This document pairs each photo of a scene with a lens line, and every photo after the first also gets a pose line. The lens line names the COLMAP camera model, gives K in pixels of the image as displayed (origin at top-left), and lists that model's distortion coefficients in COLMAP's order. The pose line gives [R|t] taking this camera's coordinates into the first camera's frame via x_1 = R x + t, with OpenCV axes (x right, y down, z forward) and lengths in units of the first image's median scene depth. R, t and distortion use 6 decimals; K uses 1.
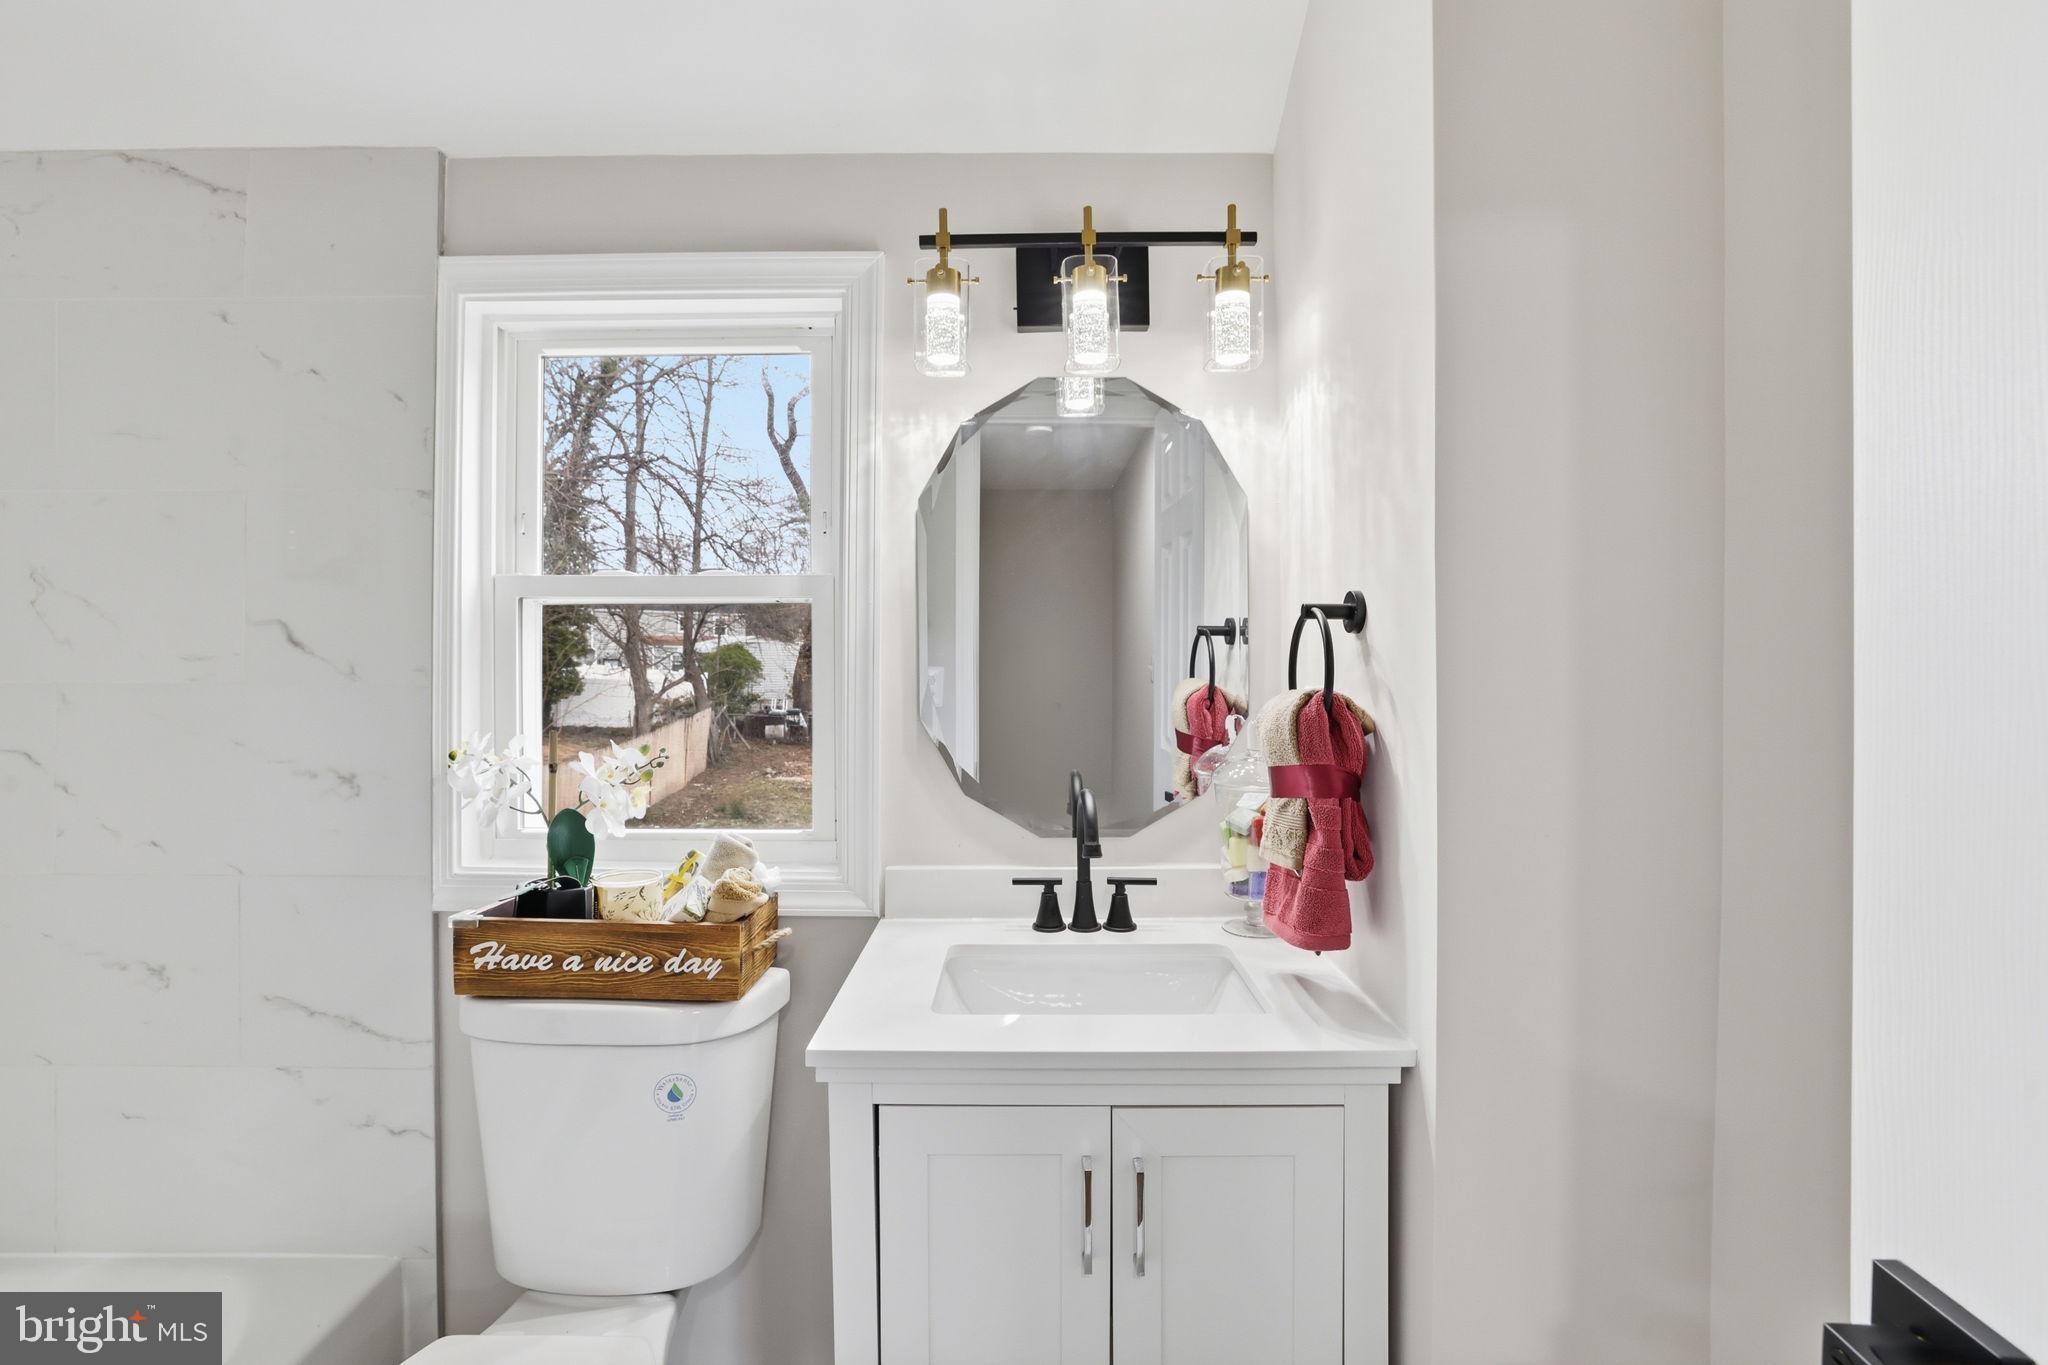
lens RADIAL K [[927.5, 0, 1011.7], [0, 927.5, 682.1], [0, 0, 1]] dist [-0.036086, 0.013127]
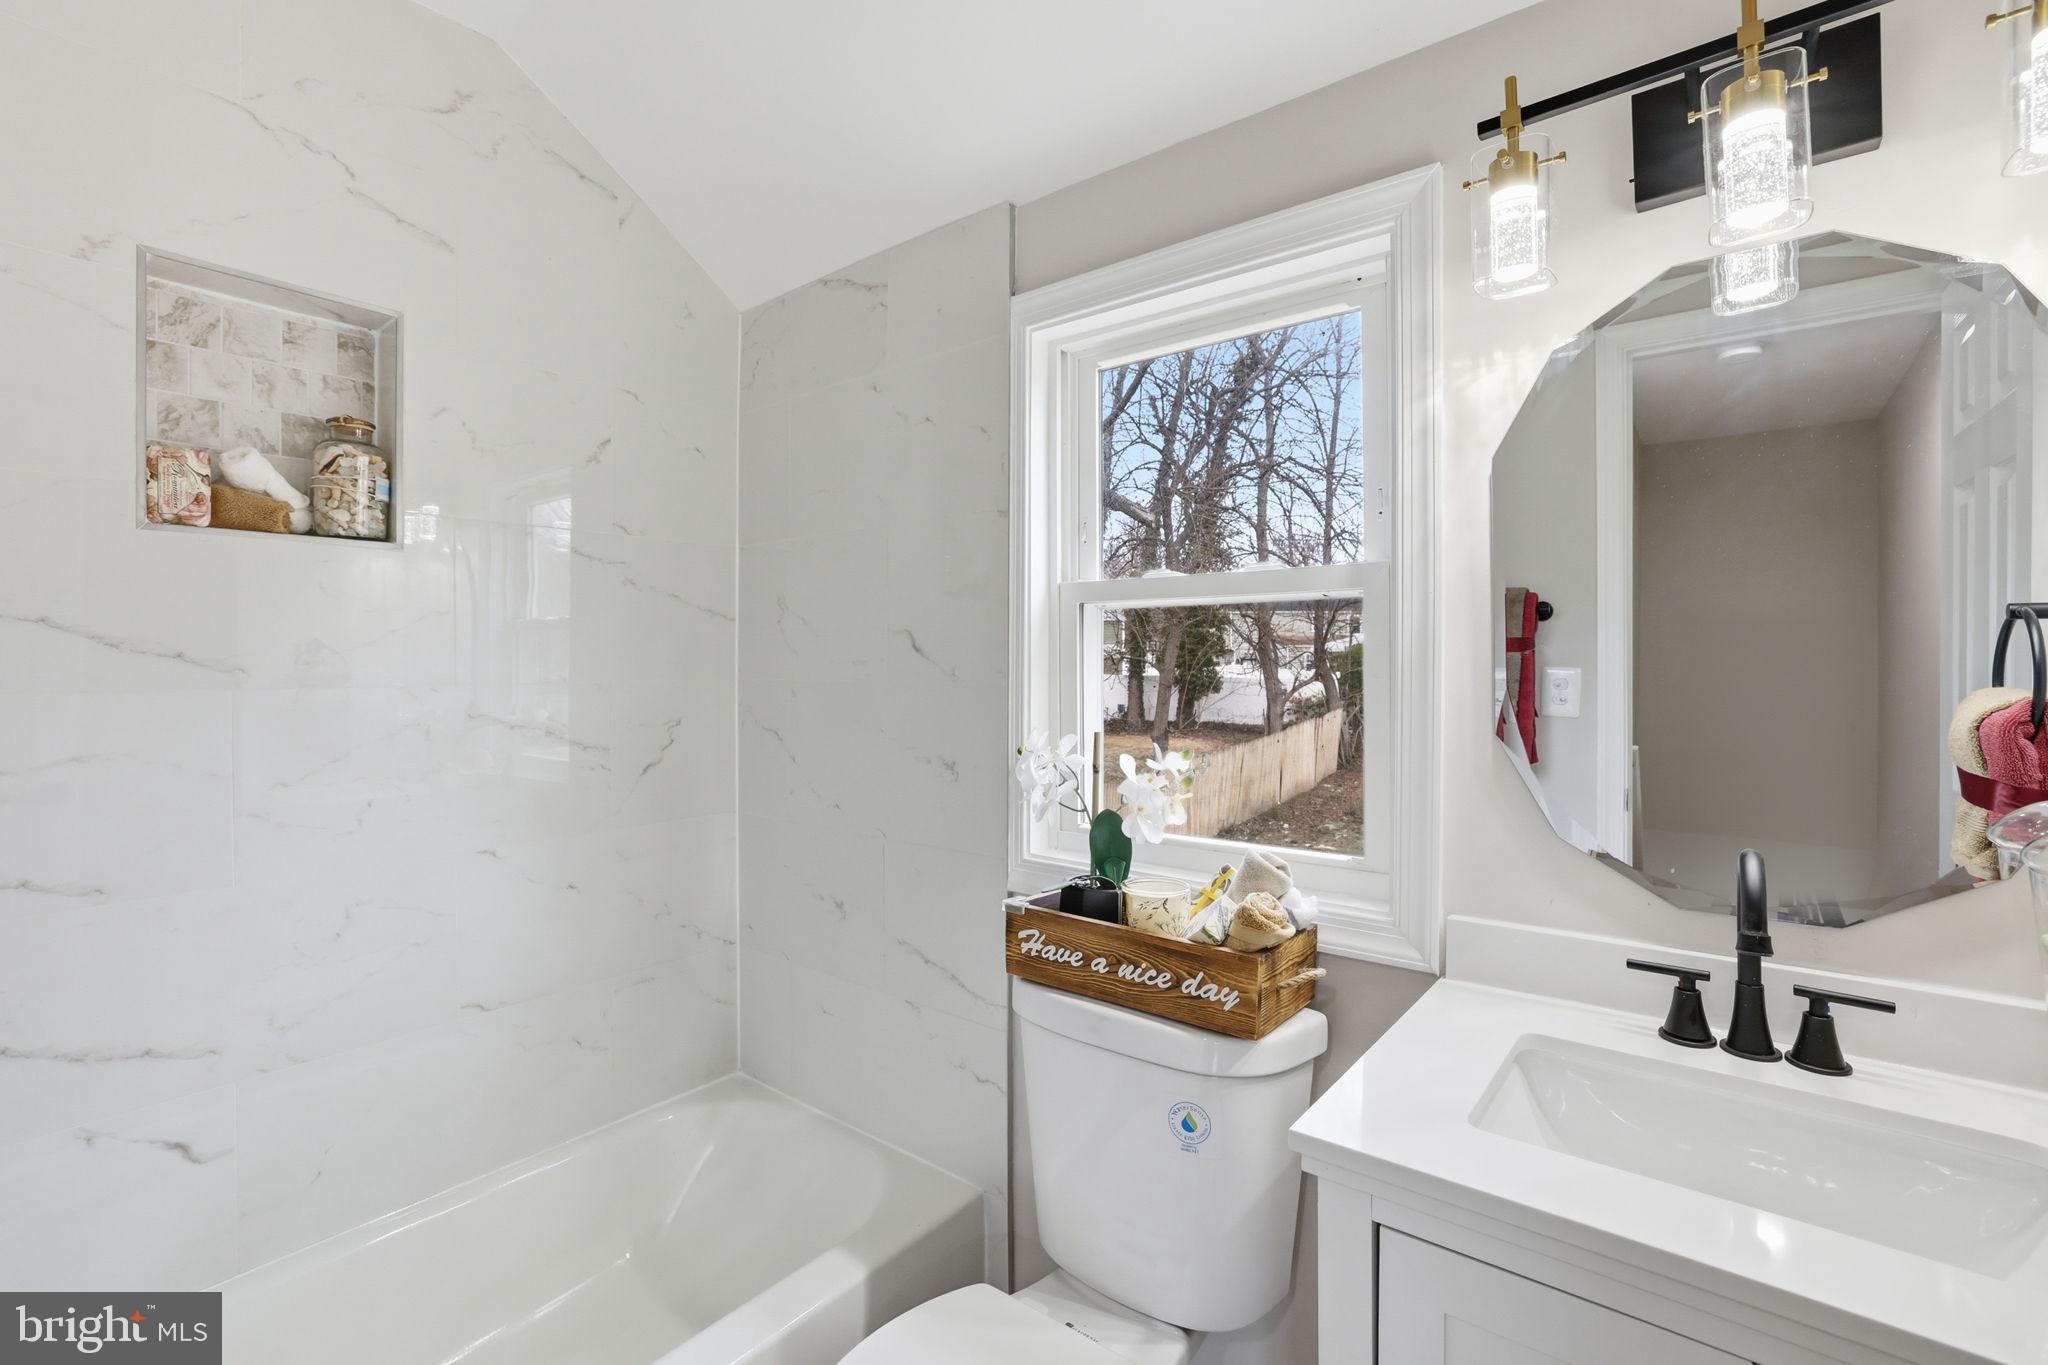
lens RADIAL K [[927.5, 0, 1005.5], [0, 927.5, 676.2], [0, 0, 1]] dist [-0.036086, 0.013127]
pose [[0.781823, 0.005040, -0.623481, 0.063901], [-0.008347, 0.999962, -0.002383, -0.005961], [0.623445, 0.007067, 0.781835, 0.126033]]
